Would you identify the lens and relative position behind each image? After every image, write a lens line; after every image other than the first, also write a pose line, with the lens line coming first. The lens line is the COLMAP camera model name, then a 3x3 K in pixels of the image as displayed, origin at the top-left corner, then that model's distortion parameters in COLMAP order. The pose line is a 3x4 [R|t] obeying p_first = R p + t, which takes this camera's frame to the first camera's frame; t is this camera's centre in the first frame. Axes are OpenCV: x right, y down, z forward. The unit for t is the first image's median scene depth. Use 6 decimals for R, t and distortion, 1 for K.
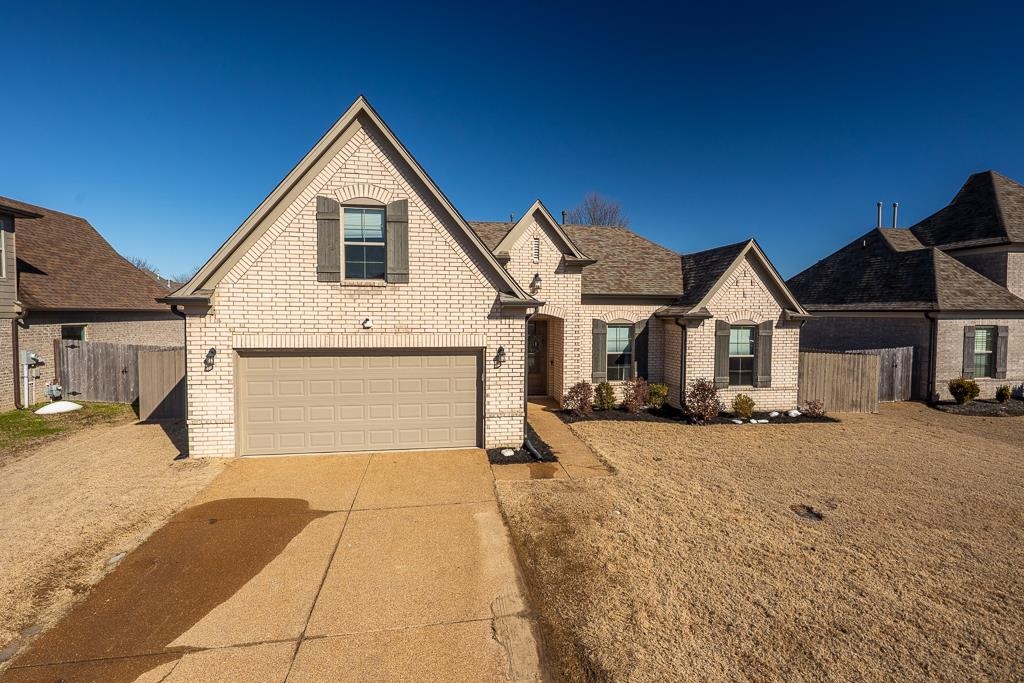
lens RADIAL K [[481.6, 0, 505.9], [0, 481.6, 327.8], [0, 0, 1]] dist [0.001844, -0.000916]
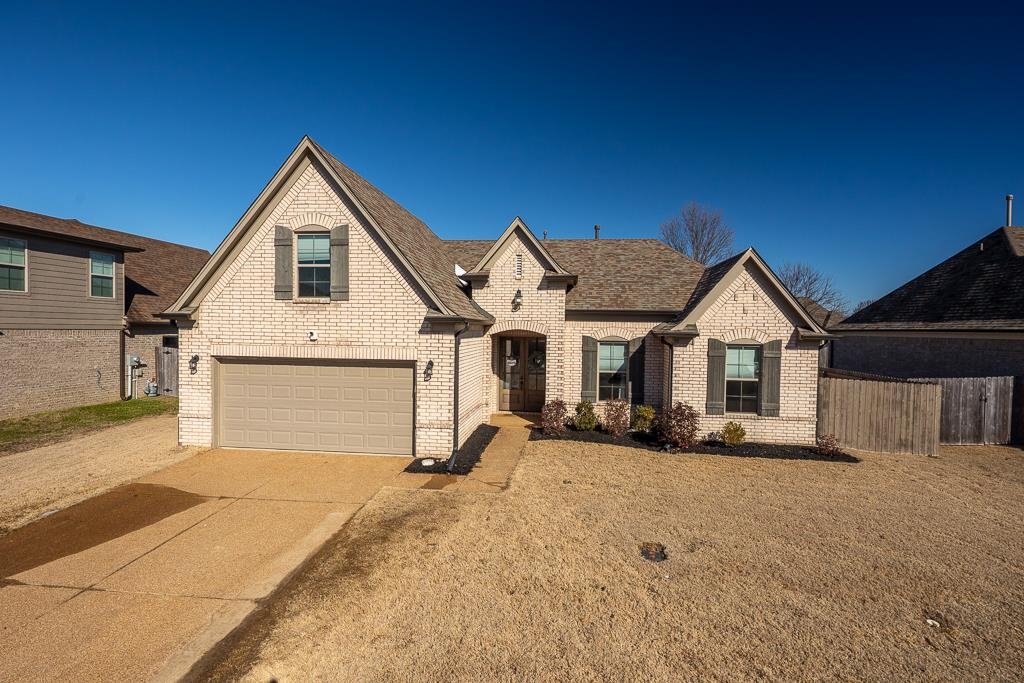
lens RADIAL K [[481.3, 0, 512.4], [0, 481.3, 335.7], [0, 0, 1]] dist [0.000738, -0.000884]
pose [[0.963875, 0.012299, -0.266071, 0.443877], [-0.017330, 0.999713, -0.016569, -0.000082], [0.265791, 0.020582, 0.963811, 0.042192]]
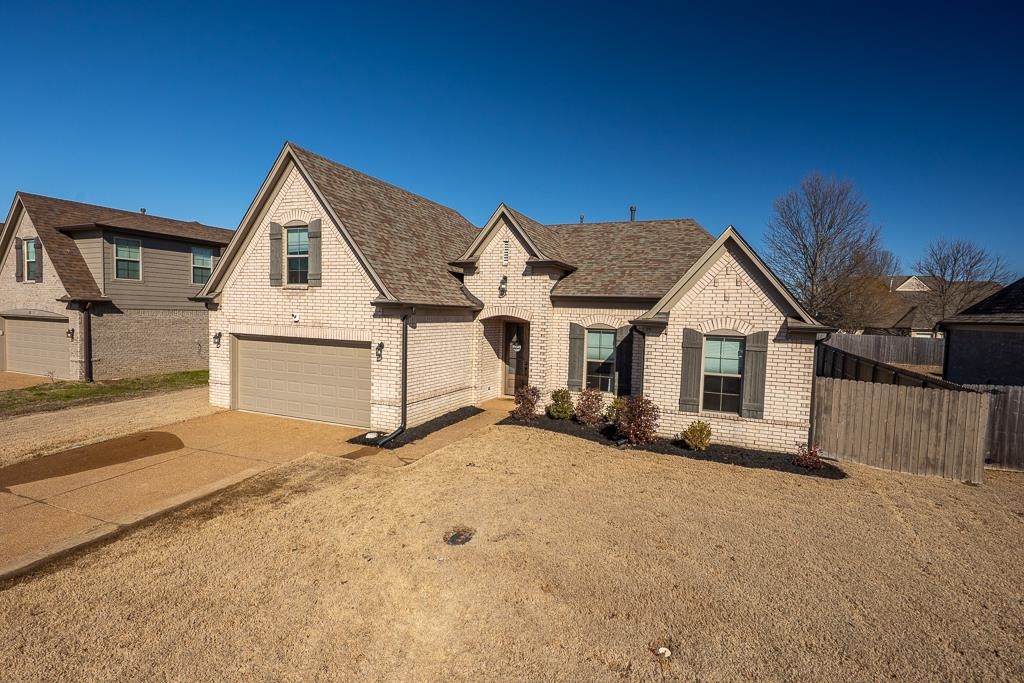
lens RADIAL K [[482.3, 0, 517.5], [0, 482.3, 333.7], [0, 0, 1]] dist [0.000166, 0.000057]
pose [[0.853300, 0.042356, -0.519697, 0.859376], [-0.039932, 0.999076, 0.015862, -0.011475], [0.519889, 0.007218, 0.854203, 0.204359]]
